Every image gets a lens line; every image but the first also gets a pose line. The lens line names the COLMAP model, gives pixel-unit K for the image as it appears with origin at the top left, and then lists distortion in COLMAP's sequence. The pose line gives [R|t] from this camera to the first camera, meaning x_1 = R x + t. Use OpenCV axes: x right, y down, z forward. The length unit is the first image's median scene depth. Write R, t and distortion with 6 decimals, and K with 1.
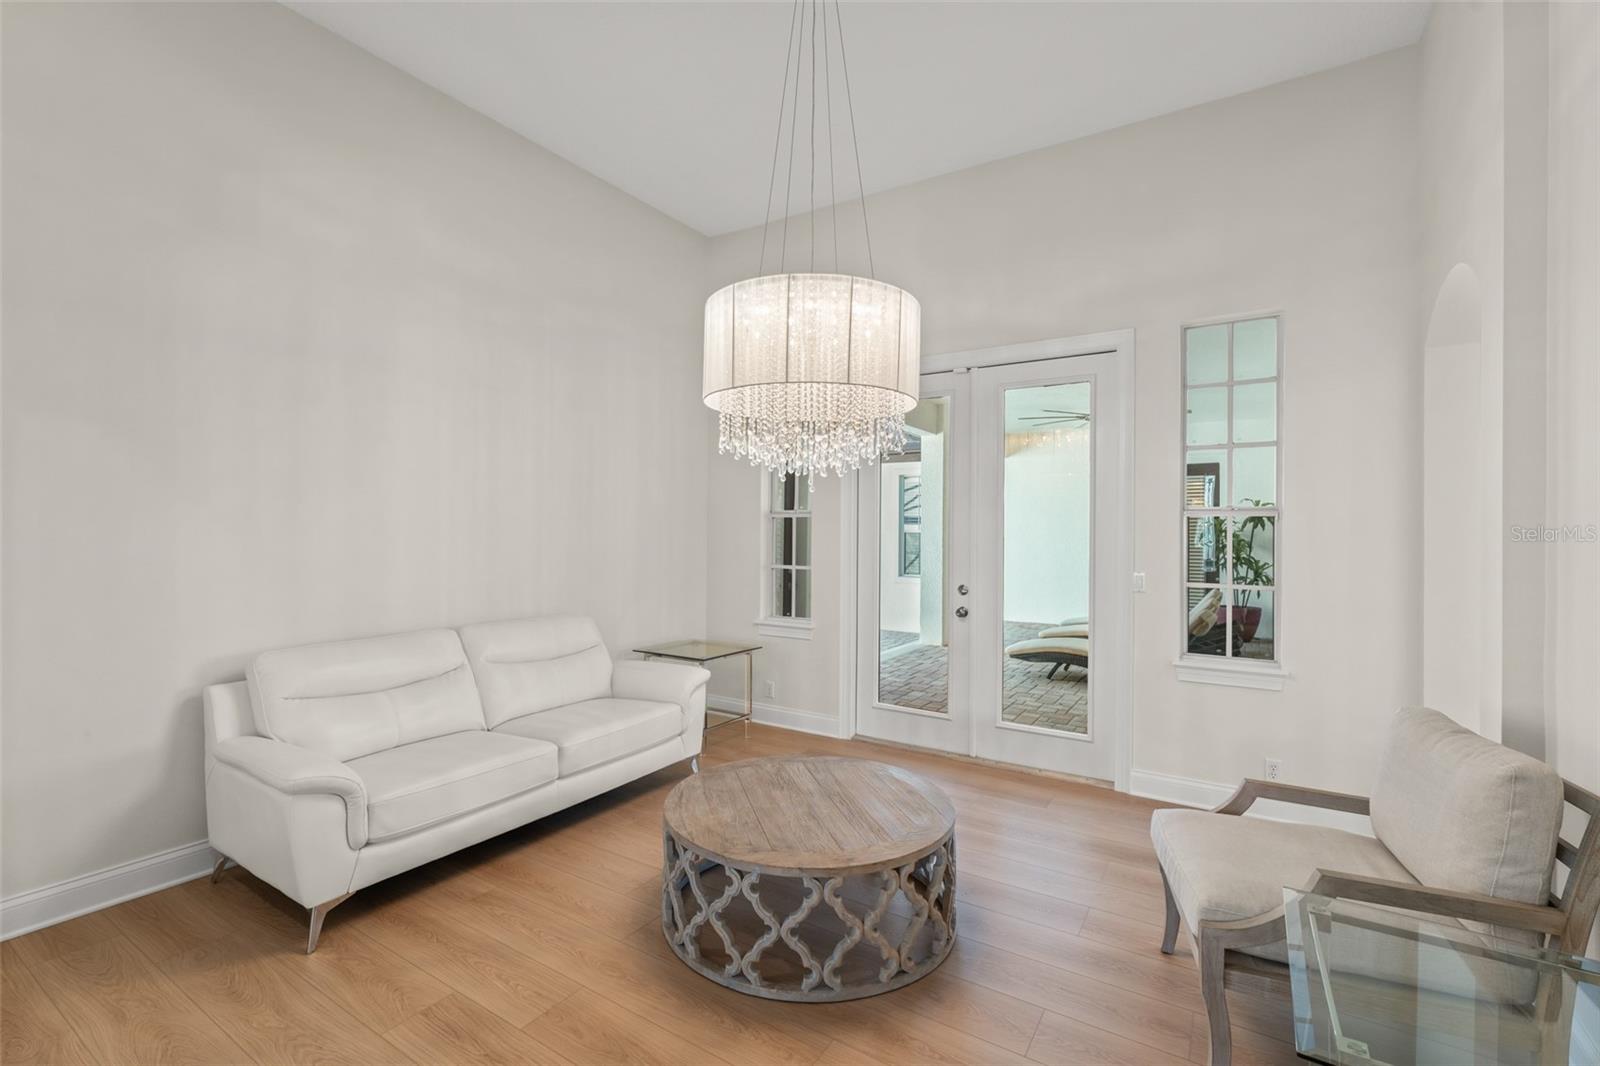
lens RADIAL K [[732.5, 0, 800.2], [0, 732.5, 535.2], [0, 0, 1]] dist [0.000767, -0.000236]
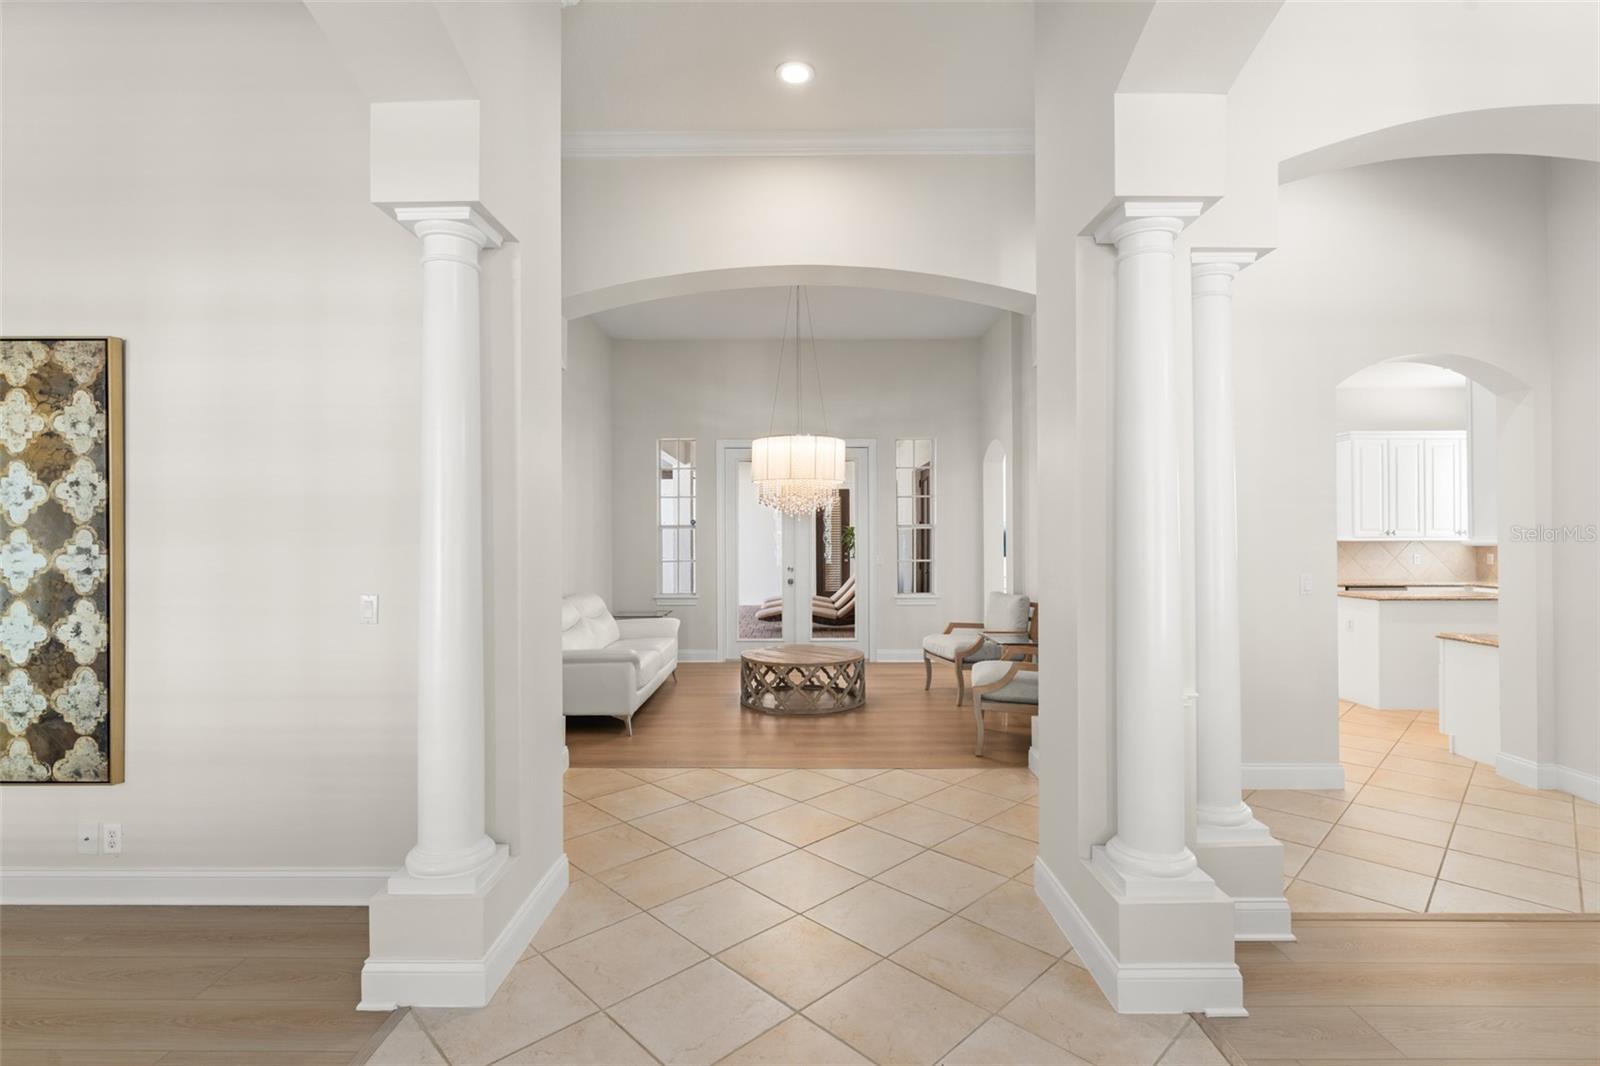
lens RADIAL K [[732.5, 0, 802.3], [0, 732.5, 533.1], [0, 0, 1]] dist [0.000767, -0.000236]
pose [[0.871852, -0.016460, 0.489493, -0.979289], [0.019053, 0.999818, -0.000316, -0.021852], [-0.489399, 0.009602, 0.872007, -0.926344]]
